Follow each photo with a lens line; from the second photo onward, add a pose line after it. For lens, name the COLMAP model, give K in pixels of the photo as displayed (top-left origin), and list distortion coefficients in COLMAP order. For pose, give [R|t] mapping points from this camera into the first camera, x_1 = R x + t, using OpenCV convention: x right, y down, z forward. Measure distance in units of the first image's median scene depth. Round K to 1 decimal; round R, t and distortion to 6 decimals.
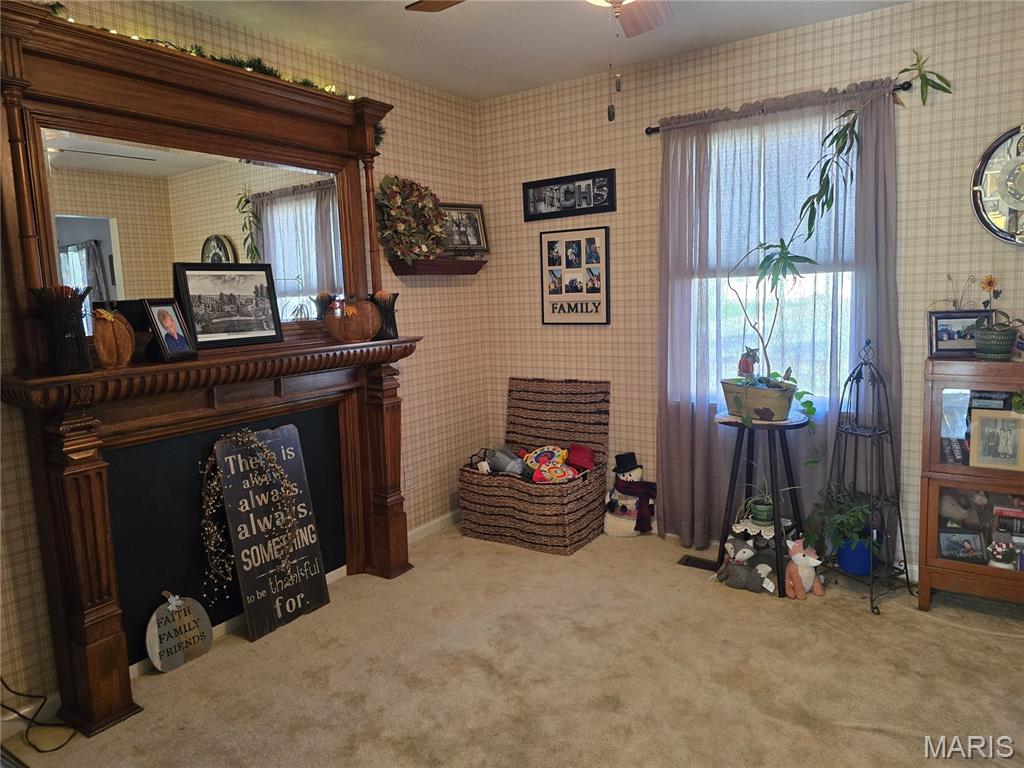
lens RADIAL K [[683.7, 0, 504.9], [0, 683.7, 371.5], [0, 0, 1]] dist [0.067117, -0.060817]
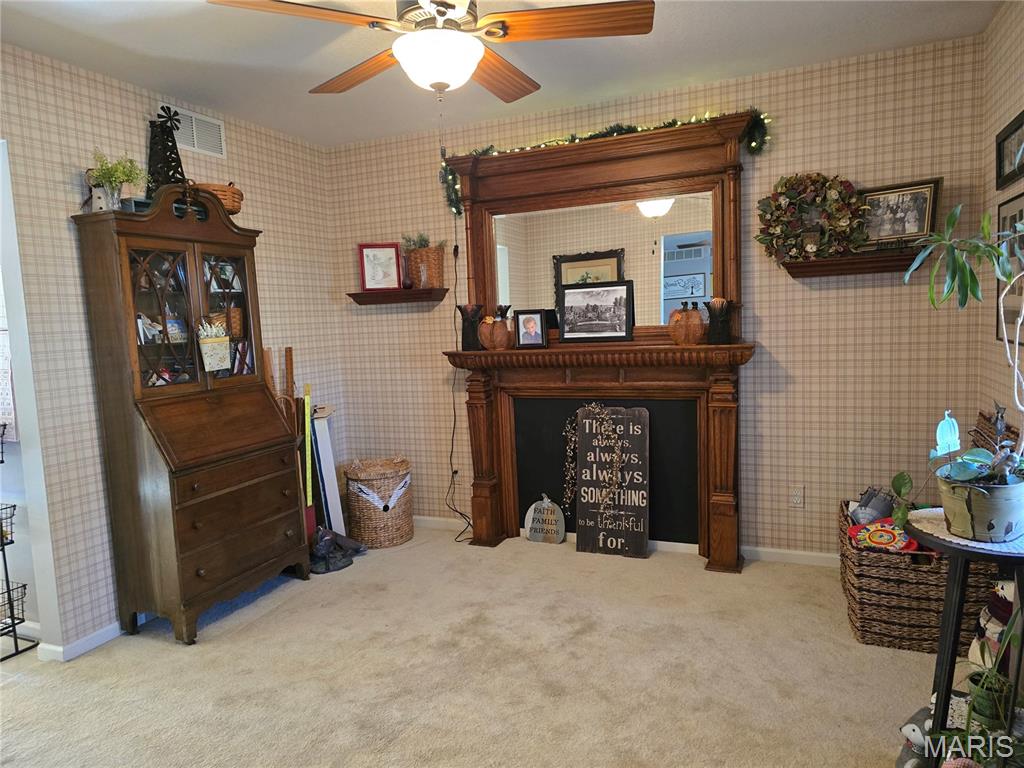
lens RADIAL K [[683.7, 0, 505.0], [0, 683.7, 382.9], [0, 0, 1]] dist [0.067117, -0.060817]
pose [[0.188504, 0.121087, -0.974579, 0.911623], [-0.079112, 0.991017, 0.107827, -0.088476], [0.978881, 0.056775, 0.196390, 0.548177]]
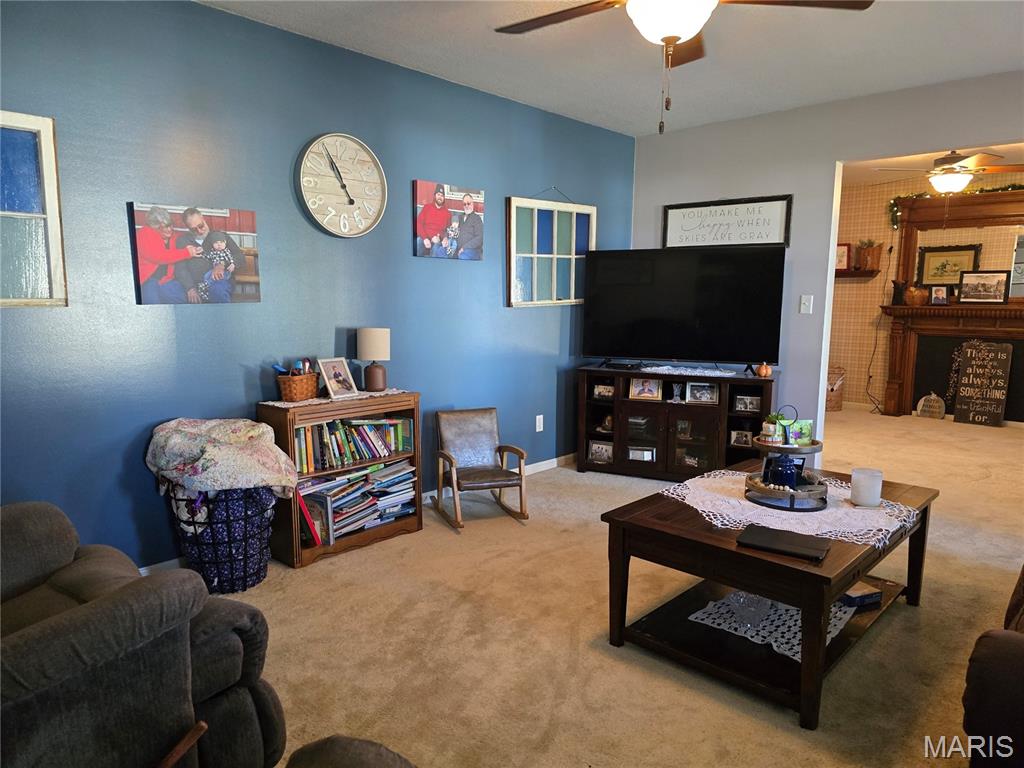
lens RADIAL K [[683.7, 0, 513.3], [0, 683.7, 381.1], [0, 0, 1]] dist [0.067117, -0.060817]
pose [[-0.170764, 0.154024, -0.973199, 2.283782], [-0.122675, 0.976698, 0.176103, -0.003900], [0.977646, 0.149459, -0.147890, -0.205441]]
